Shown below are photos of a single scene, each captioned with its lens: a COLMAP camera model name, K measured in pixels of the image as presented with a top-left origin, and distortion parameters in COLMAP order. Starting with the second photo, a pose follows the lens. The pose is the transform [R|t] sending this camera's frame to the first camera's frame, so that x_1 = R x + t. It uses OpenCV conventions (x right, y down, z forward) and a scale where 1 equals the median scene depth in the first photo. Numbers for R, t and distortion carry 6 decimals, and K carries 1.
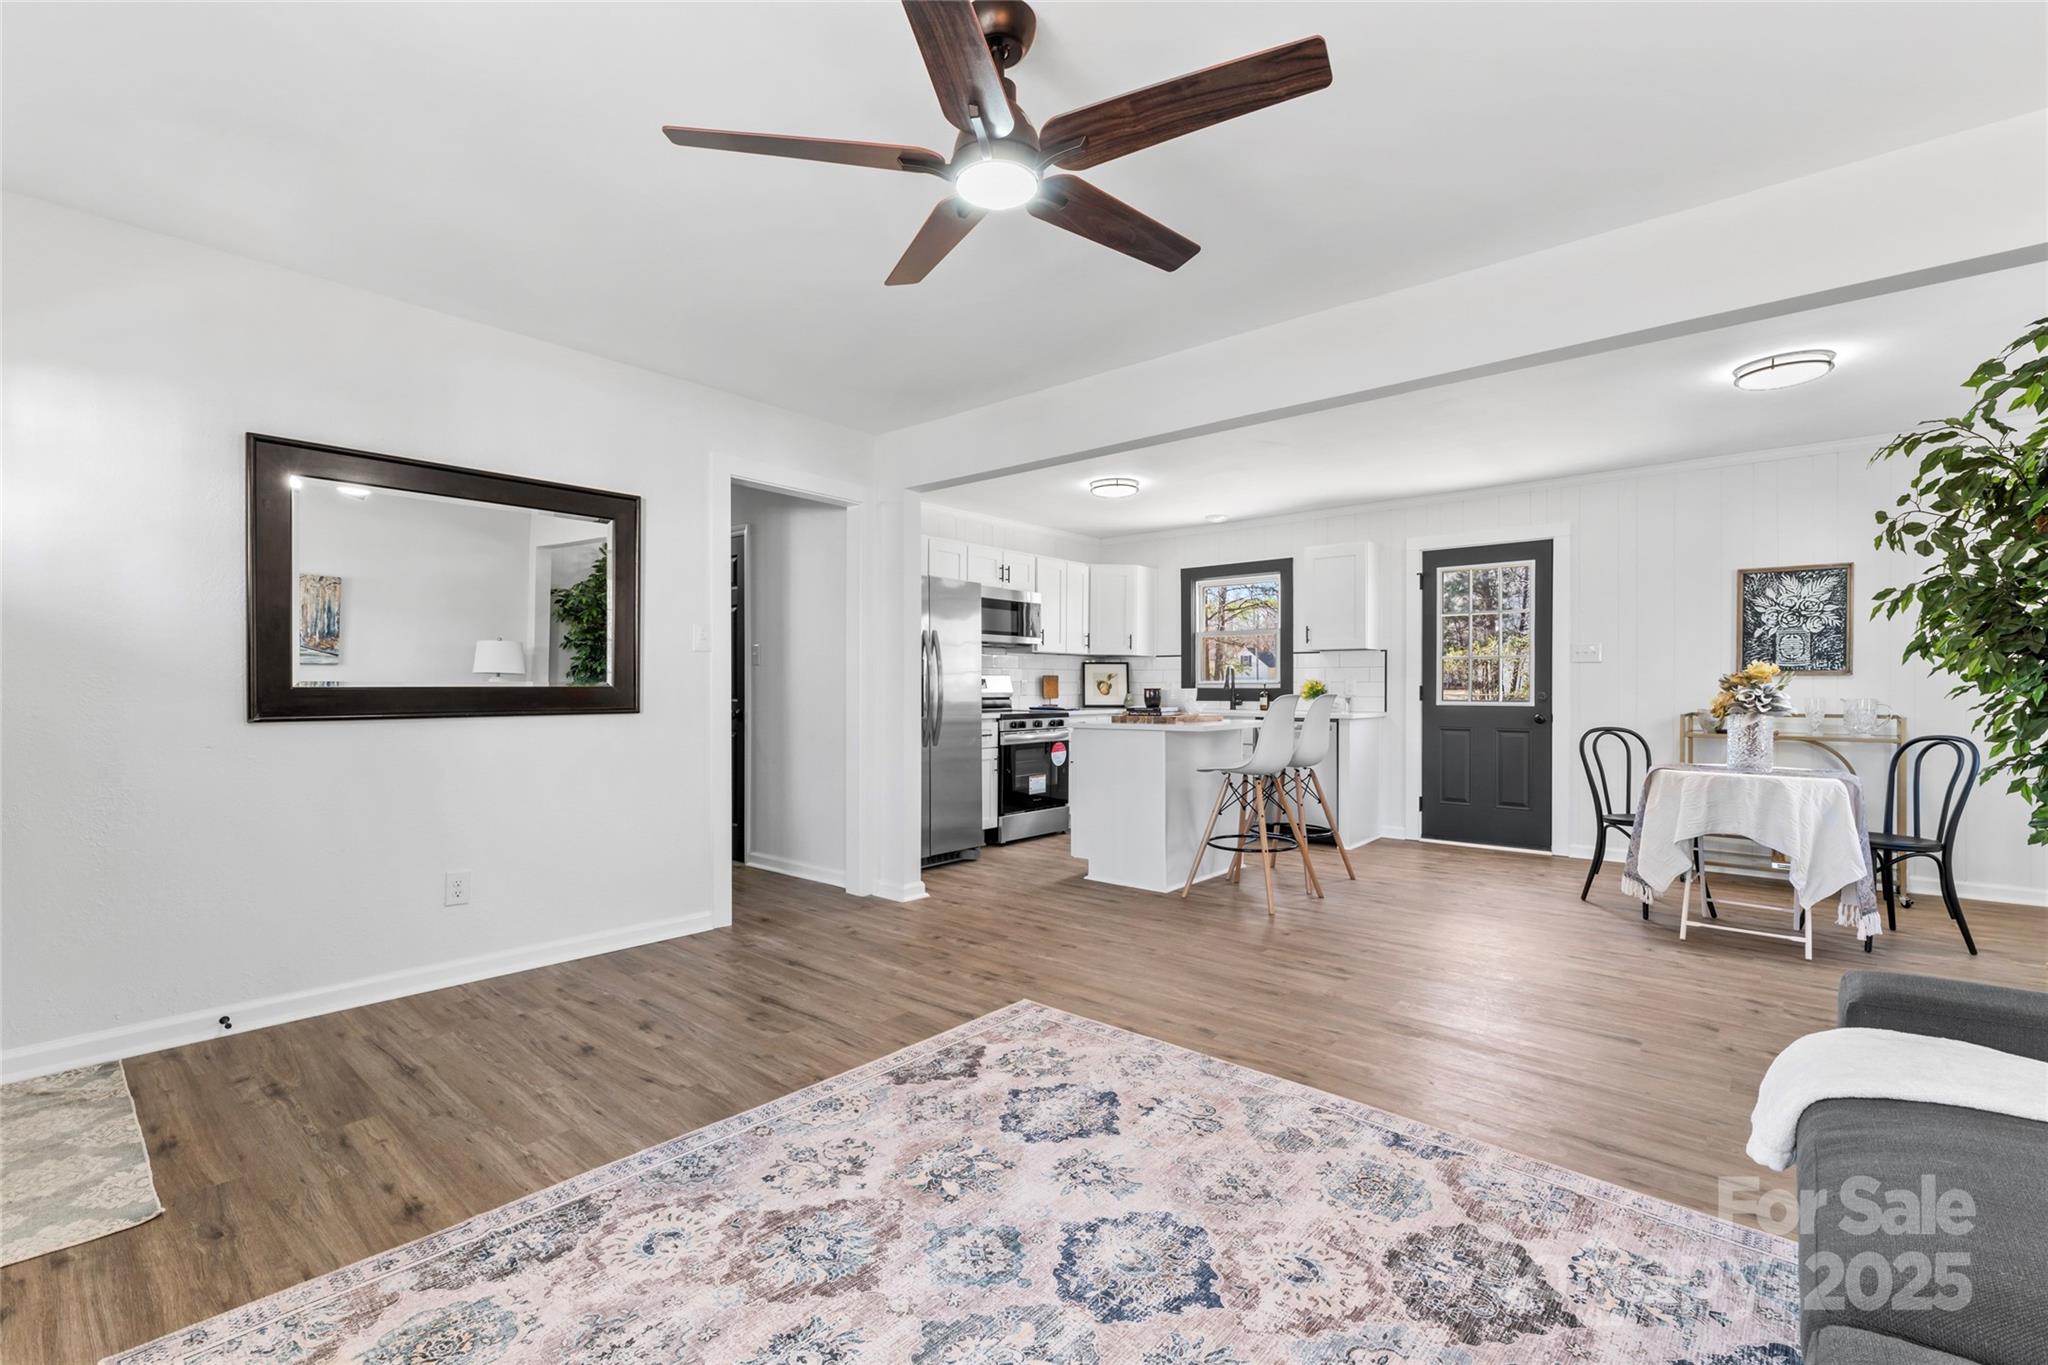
lens RADIAL K [[890.8, 0, 1007.1], [0, 890.8, 692.2], [0, 0, 1]] dist [-0.000742, -0.000410]
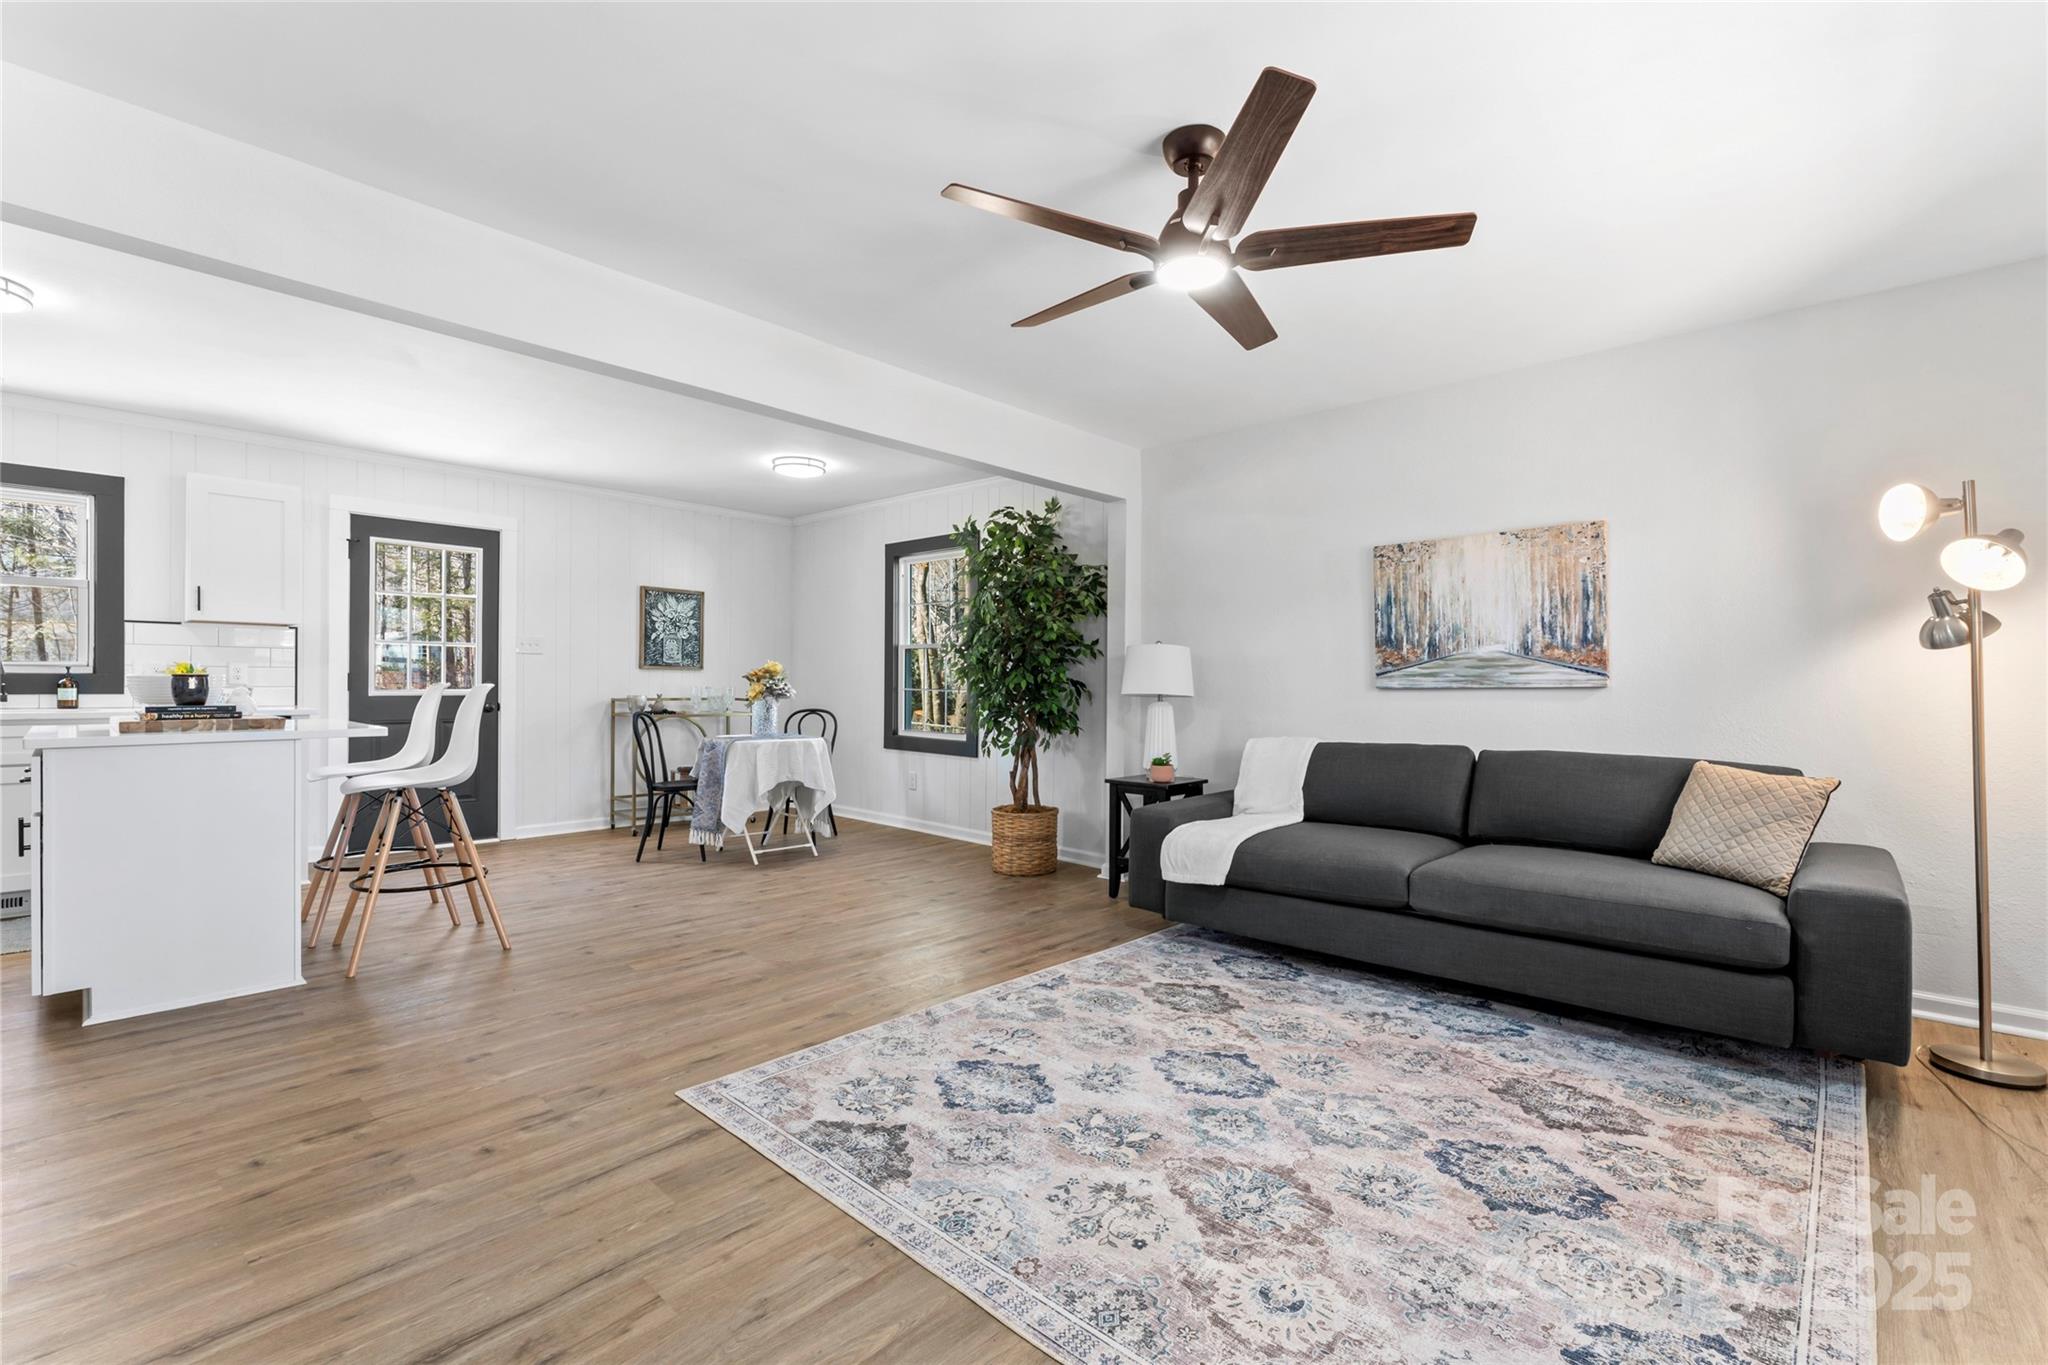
lens RADIAL K [[890.8, 0, 1019.8], [0, 890.8, 686.0], [0, 0, 1]] dist [-0.000742, -0.000410]
pose [[0.027292, -0.003136, 0.999623, -0.953722], [-0.004124, 0.999986, 0.003250, -0.000986], [-0.999619, -0.004211, 0.027279, 0.918107]]
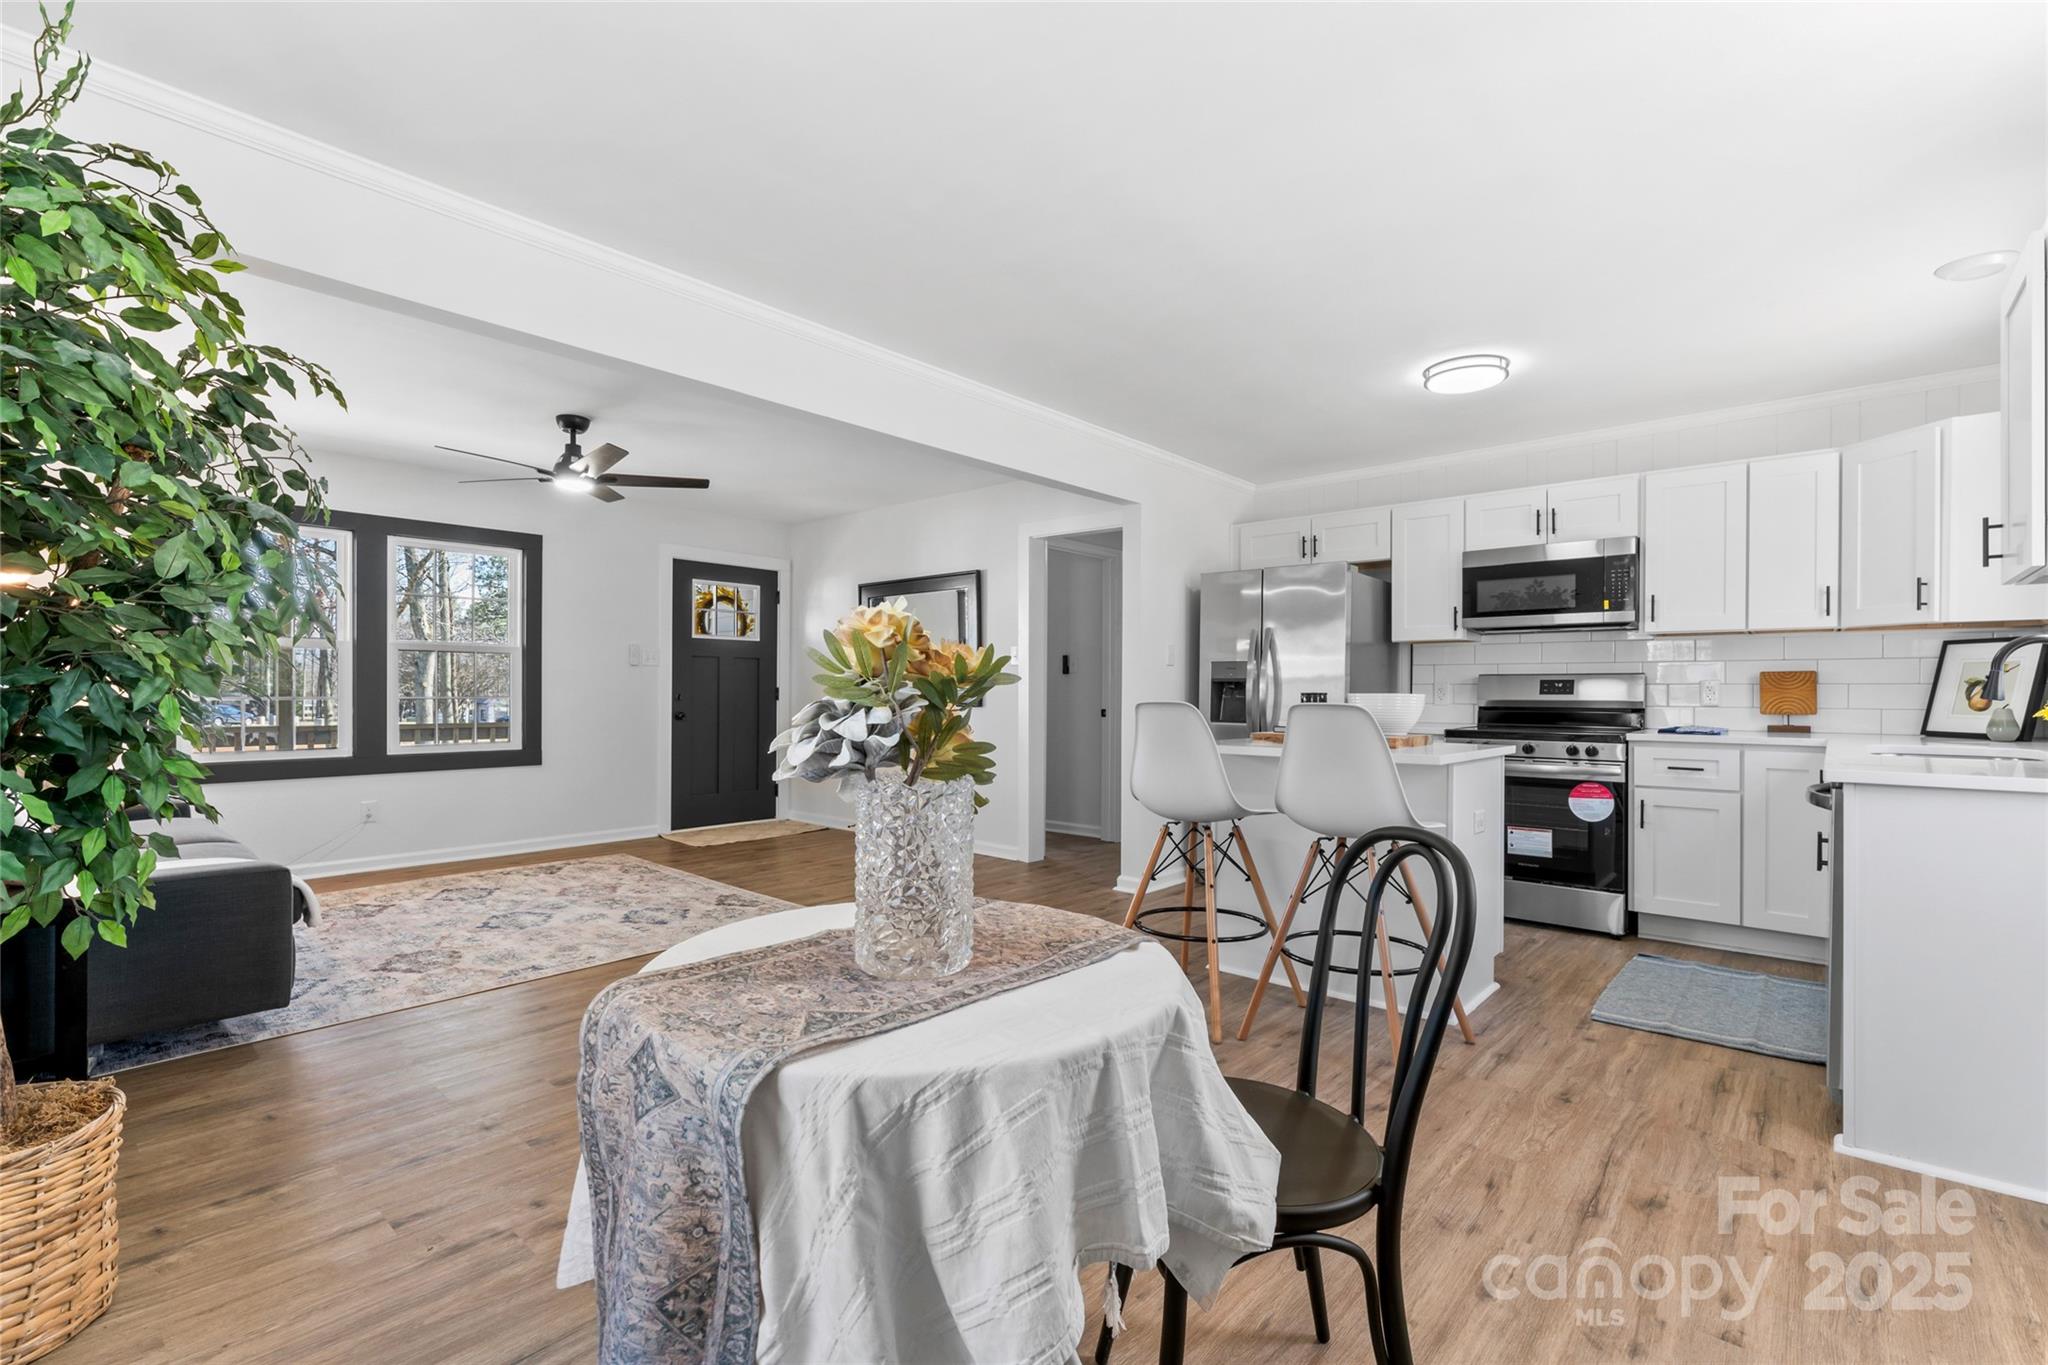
lens RADIAL K [[908.5, 0, 1017.0], [0, 908.5, 688.1], [0, 0, 1]] dist [-0.000697, -0.000394]
pose [[-0.005249, -0.004623, -0.999976, 1.907846], [-0.009459, 0.999945, -0.004573, -0.005922], [0.999941, 0.009434, -0.005292, 1.717247]]
